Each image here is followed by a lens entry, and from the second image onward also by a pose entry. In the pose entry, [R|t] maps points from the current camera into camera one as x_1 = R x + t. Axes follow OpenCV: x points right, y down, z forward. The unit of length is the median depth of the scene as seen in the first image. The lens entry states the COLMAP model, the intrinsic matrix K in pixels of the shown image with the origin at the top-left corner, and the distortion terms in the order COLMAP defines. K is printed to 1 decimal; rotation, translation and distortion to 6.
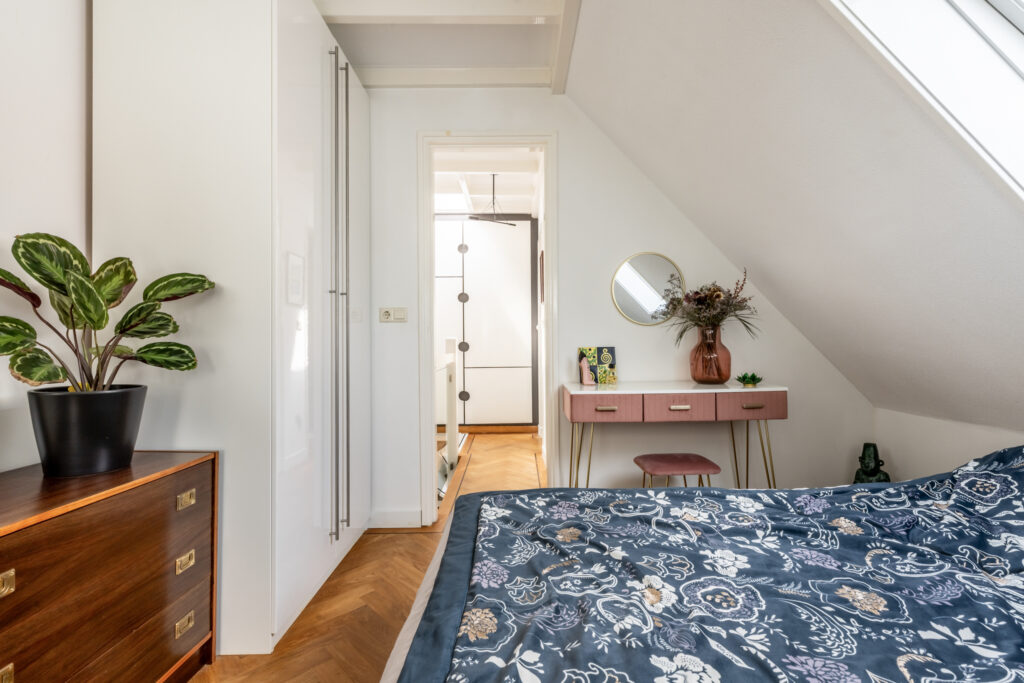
lens RADIAL K [[468.5, 0, 503.8], [0, 468.5, 300.2], [0, 0, 1]] dist [-0.000249, -0.001115]
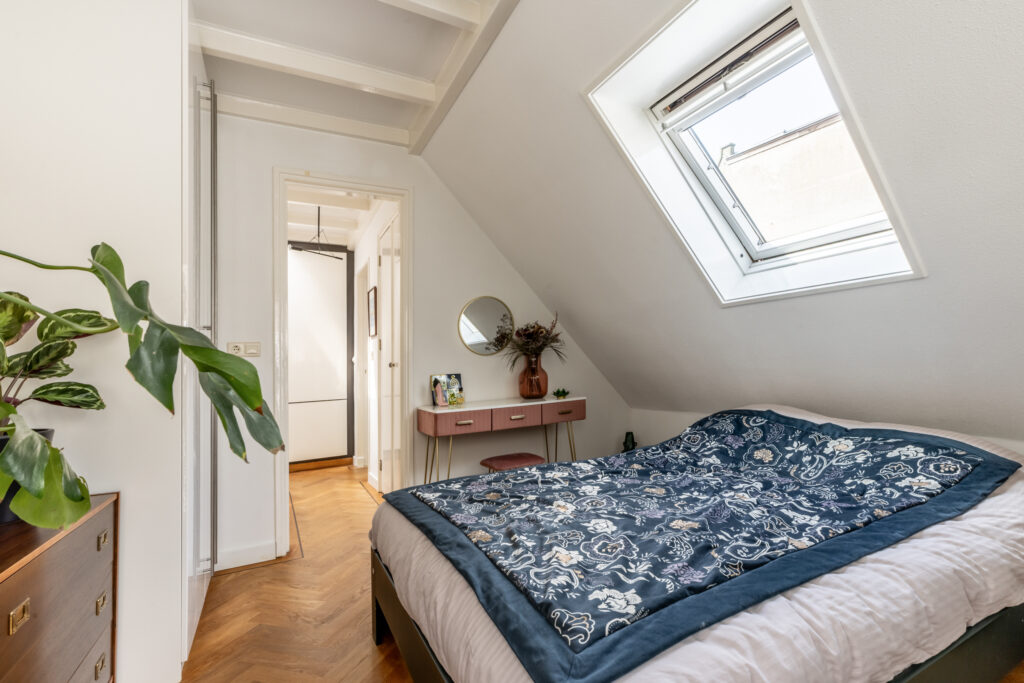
lens RADIAL K [[468.5, 0, 512.4], [0, 468.5, 339.3], [0, 0, 1]] dist [-0.000249, -0.001115]
pose [[0.895778, -0.004020, 0.444483, -0.347040], [-0.003802, 0.999853, 0.016706, -0.017051], [-0.444485, -0.016655, 0.895632, -0.263325]]
